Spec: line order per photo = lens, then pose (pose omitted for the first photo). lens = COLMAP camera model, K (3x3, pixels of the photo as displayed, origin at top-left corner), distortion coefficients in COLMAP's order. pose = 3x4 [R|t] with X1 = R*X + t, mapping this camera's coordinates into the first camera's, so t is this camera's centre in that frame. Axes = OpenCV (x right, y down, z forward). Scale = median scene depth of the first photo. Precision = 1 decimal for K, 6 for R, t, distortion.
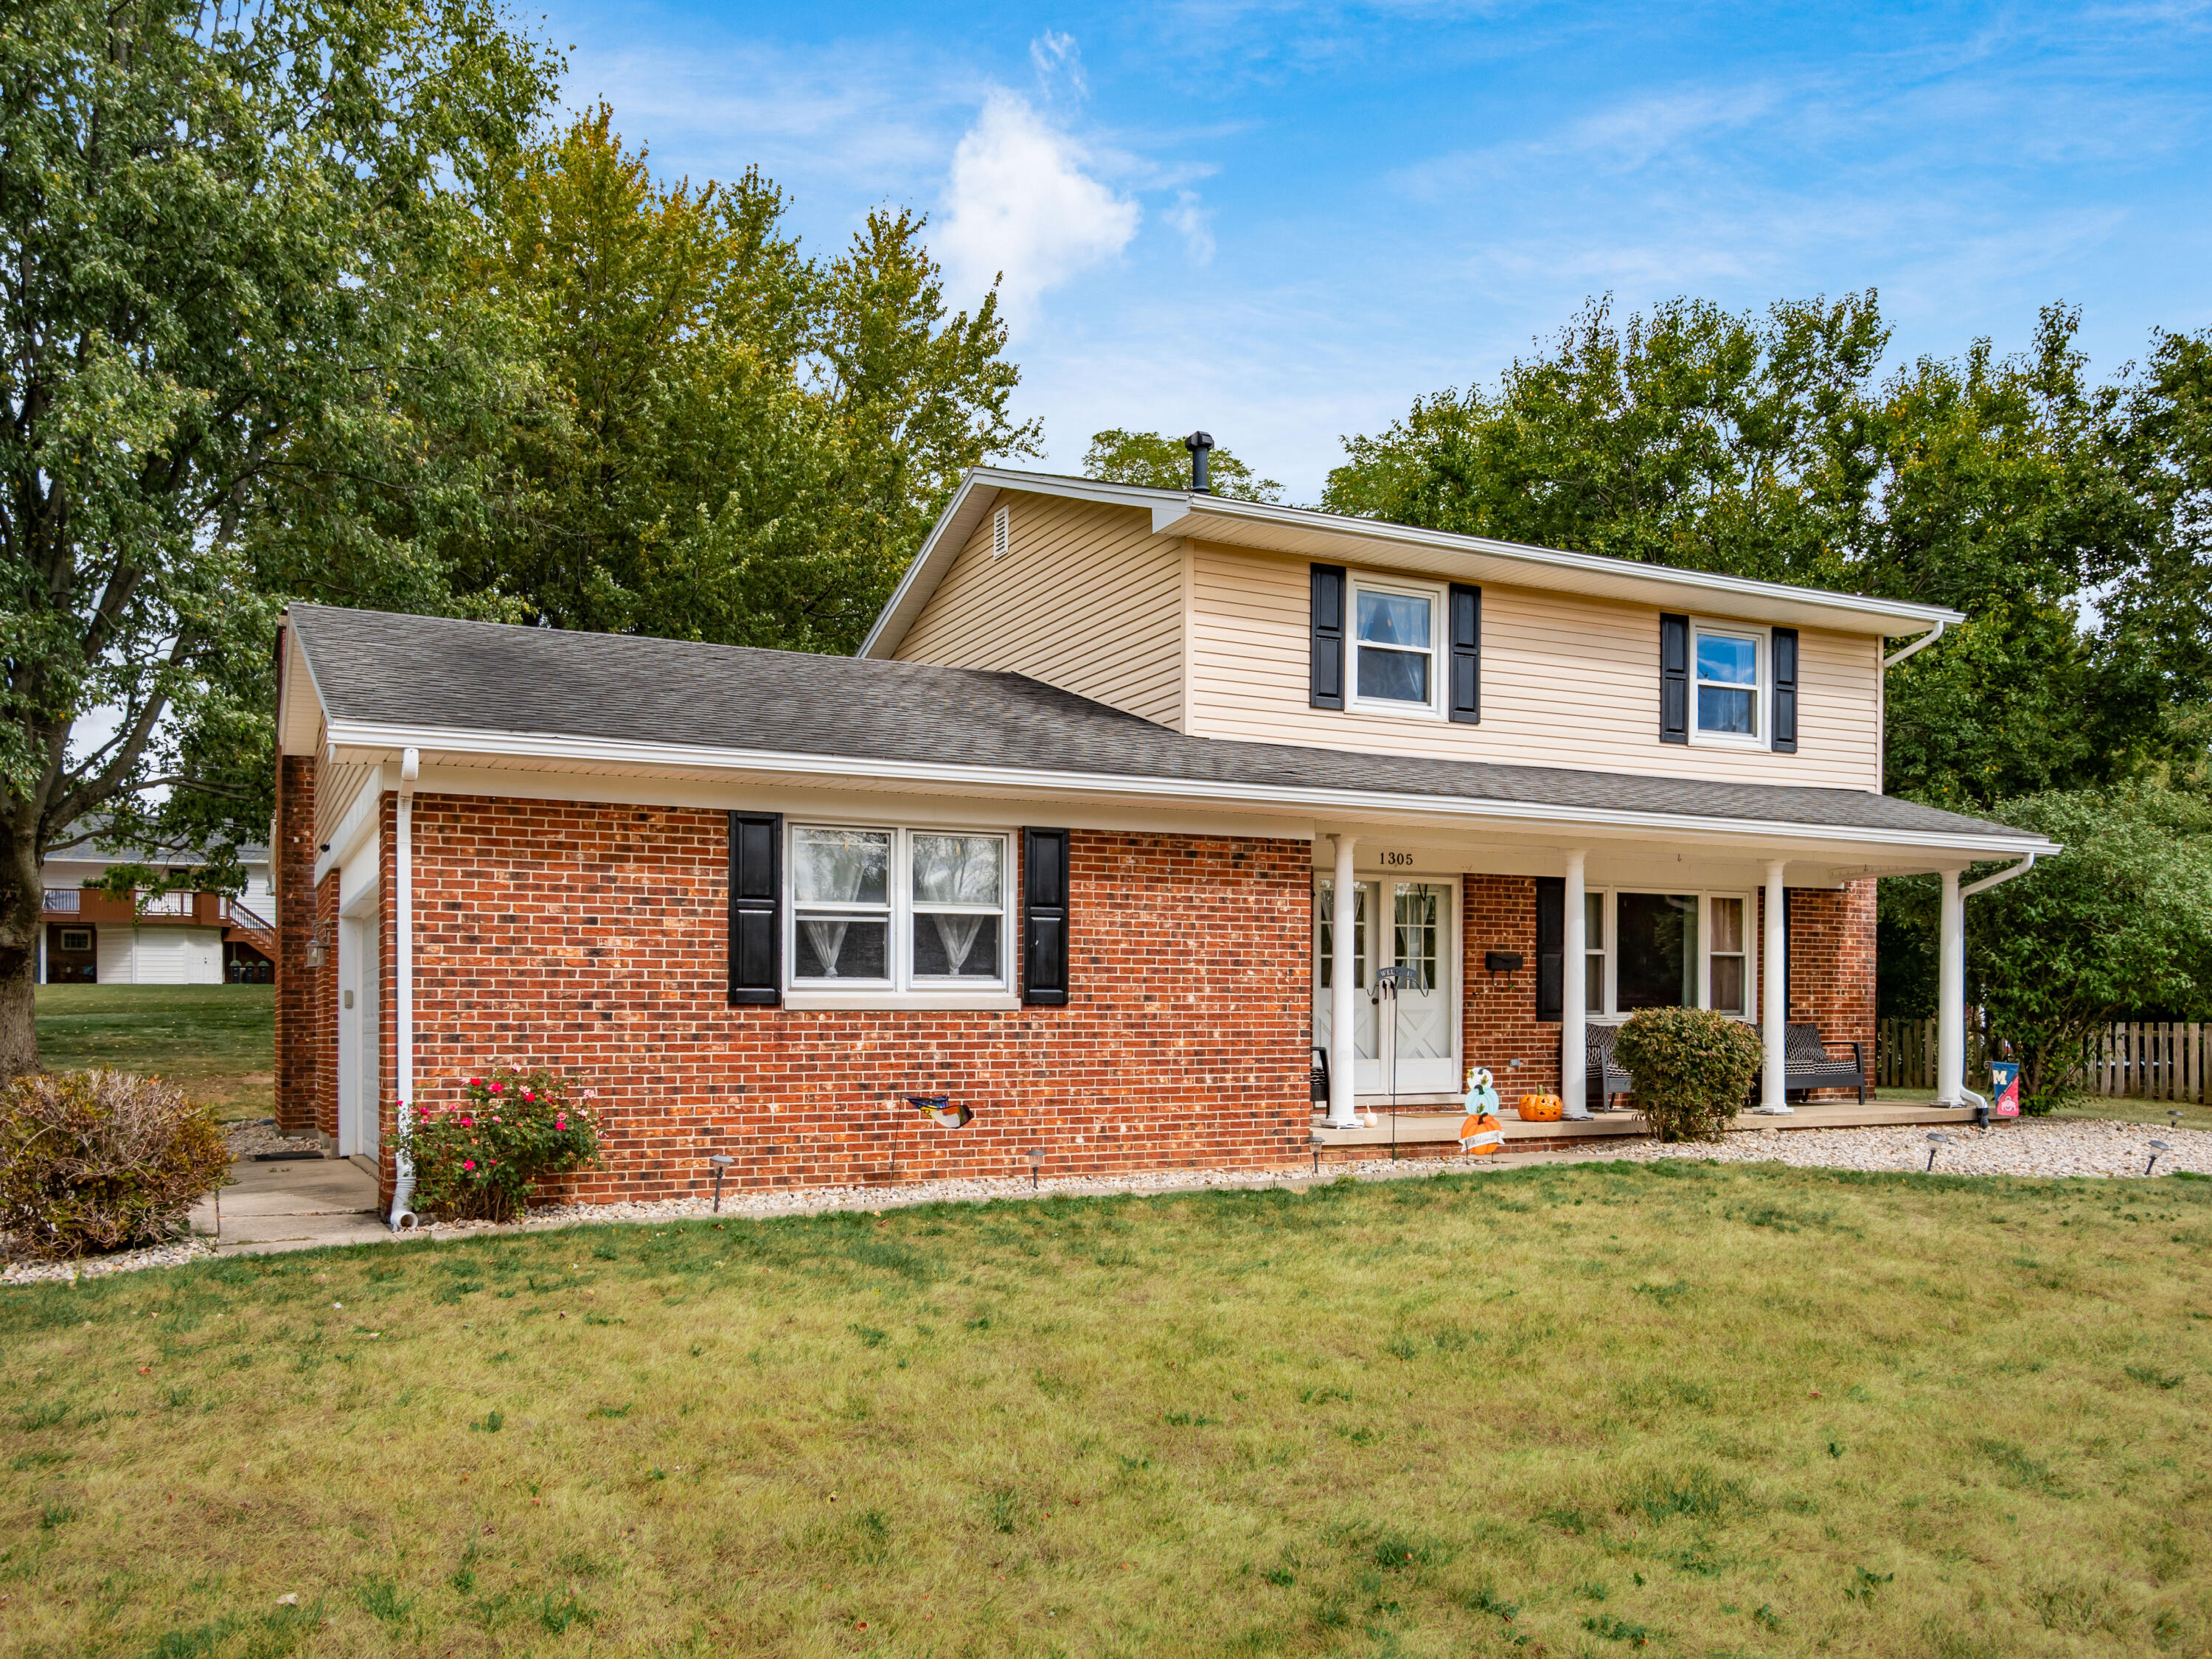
lens RADIAL K [[1683.7, 0, 1116.3], [0, 1683.7, 827.4], [0, 0, 1]] dist [0.002059, -0.005436]
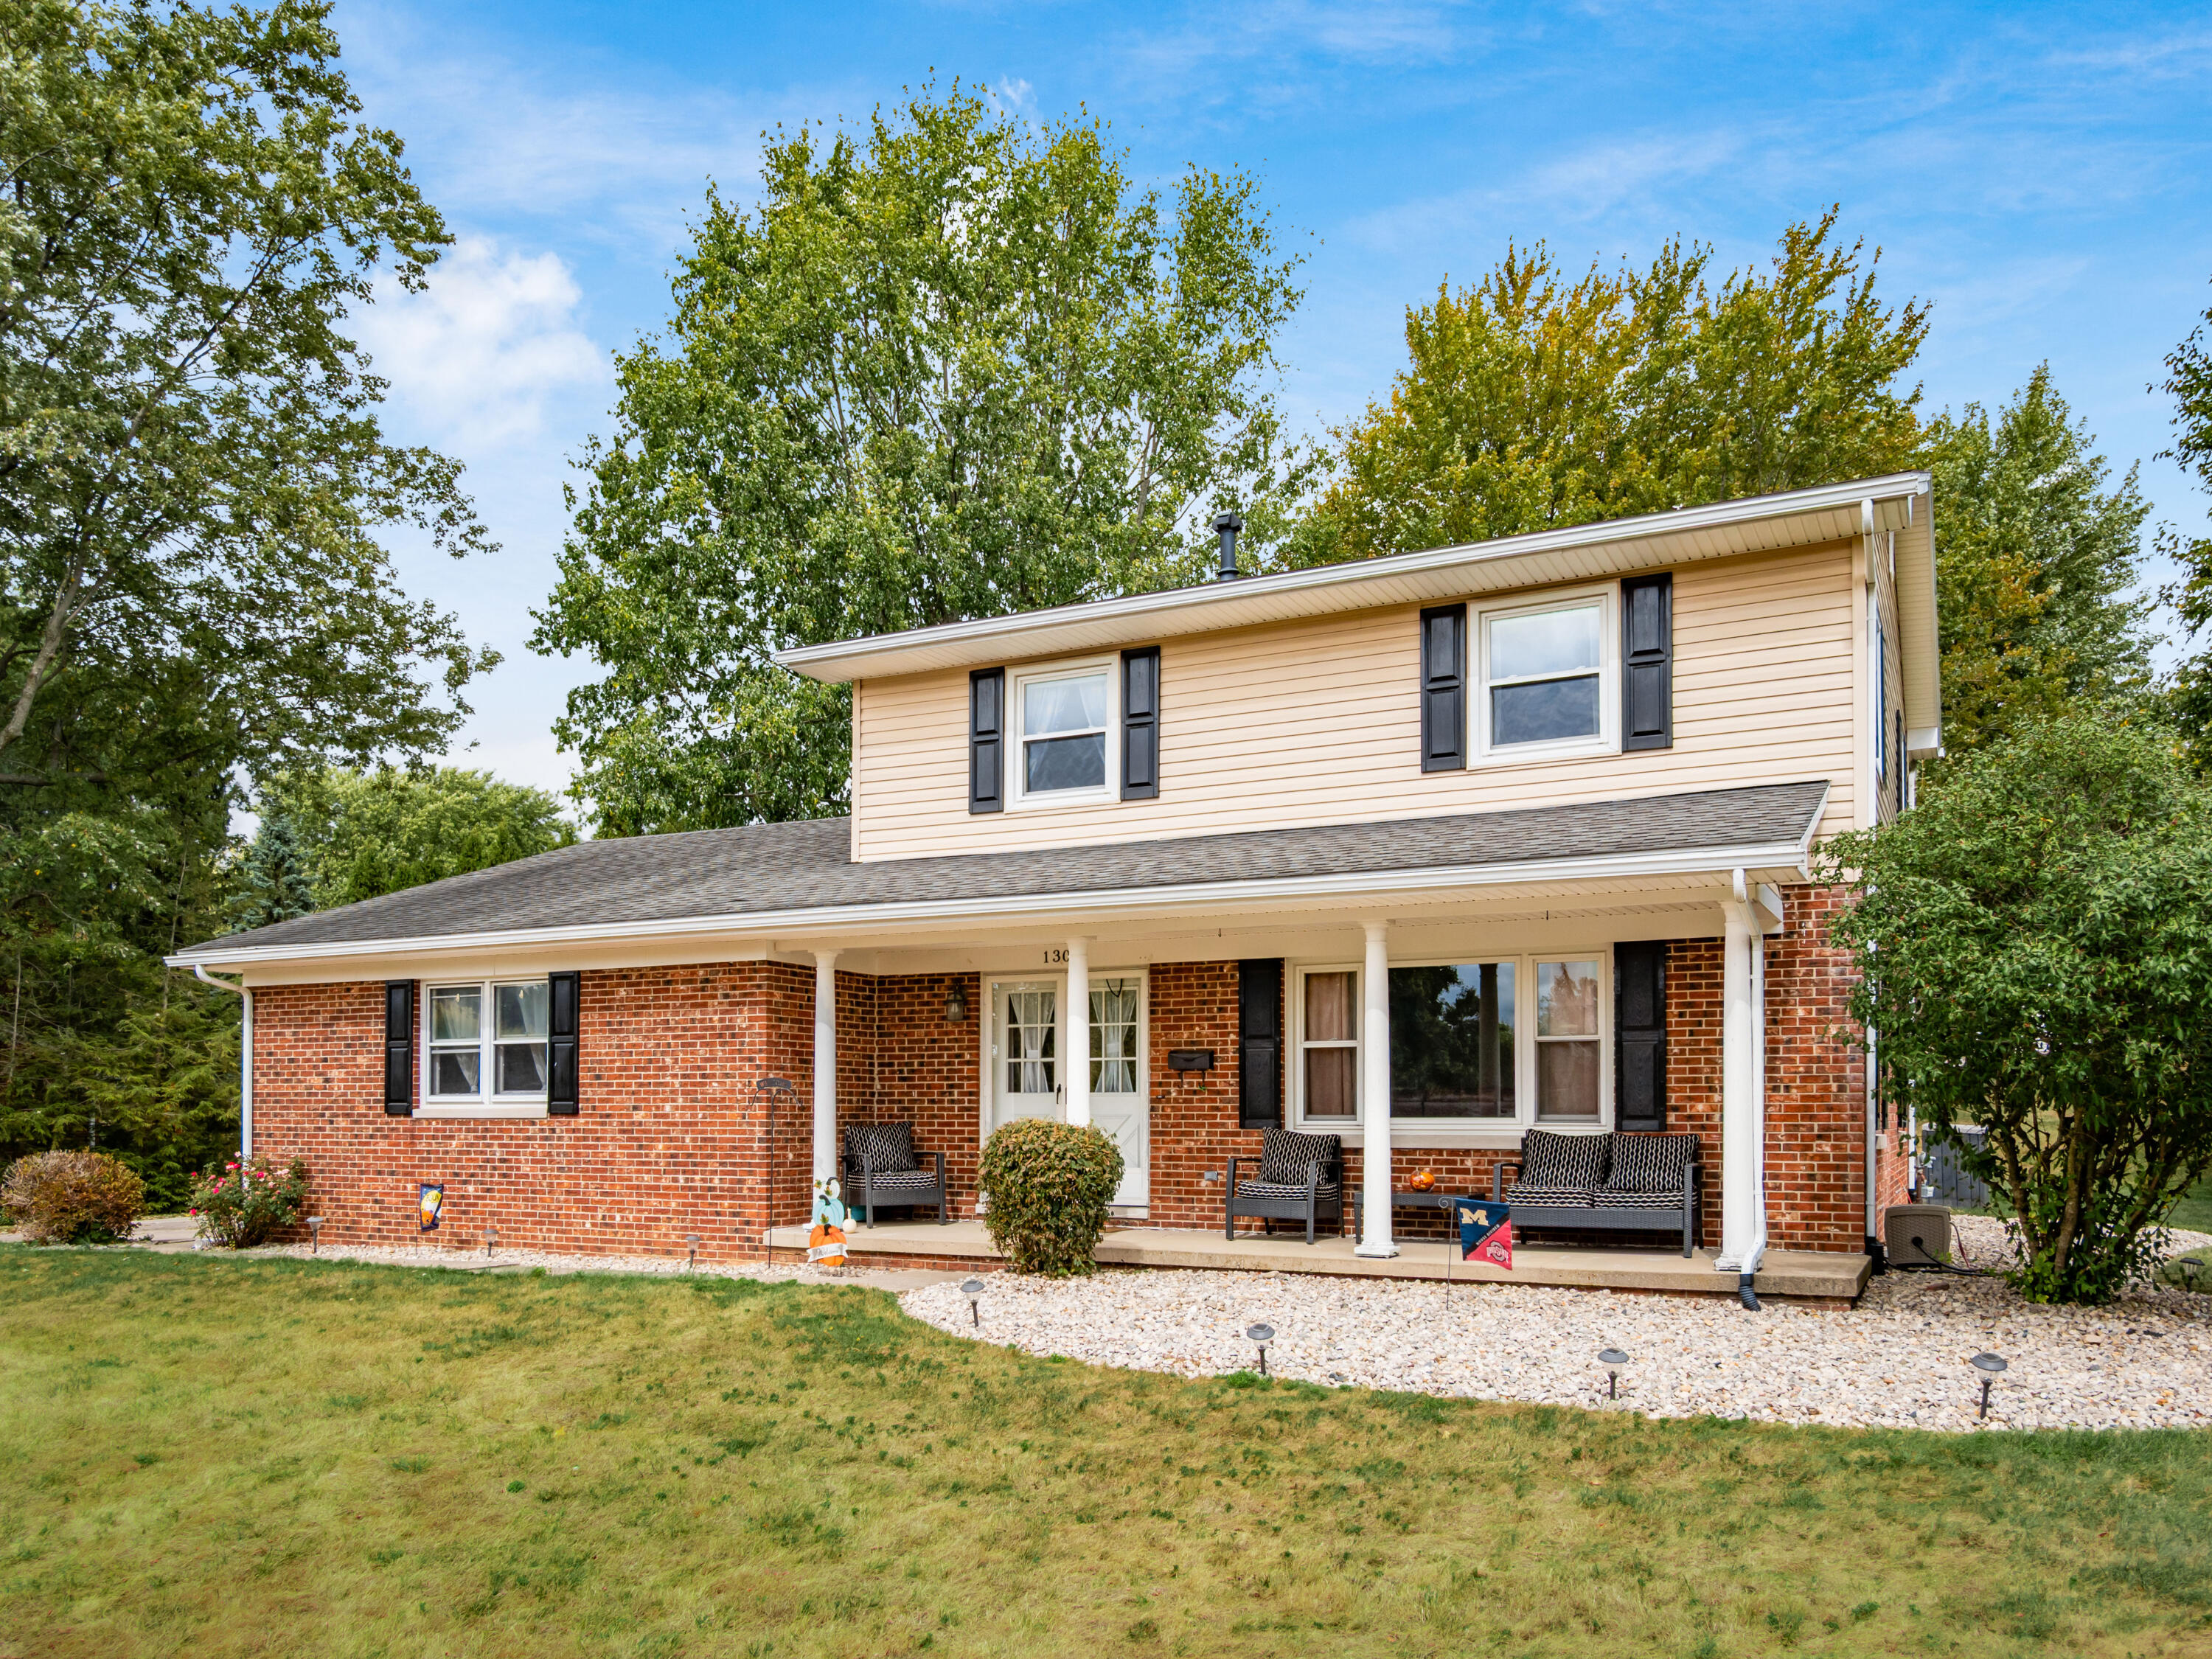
lens RADIAL K [[1683.7, 0, 1117.4], [0, 1683.7, 833.2], [0, 0, 1]] dist [0.002059, -0.005436]
pose [[0.591000, -0.127796, -0.796484, 1.161277], [0.093095, 0.991579, -0.090021, 0.046830], [0.801281, -0.020947, 0.597921, 0.555165]]
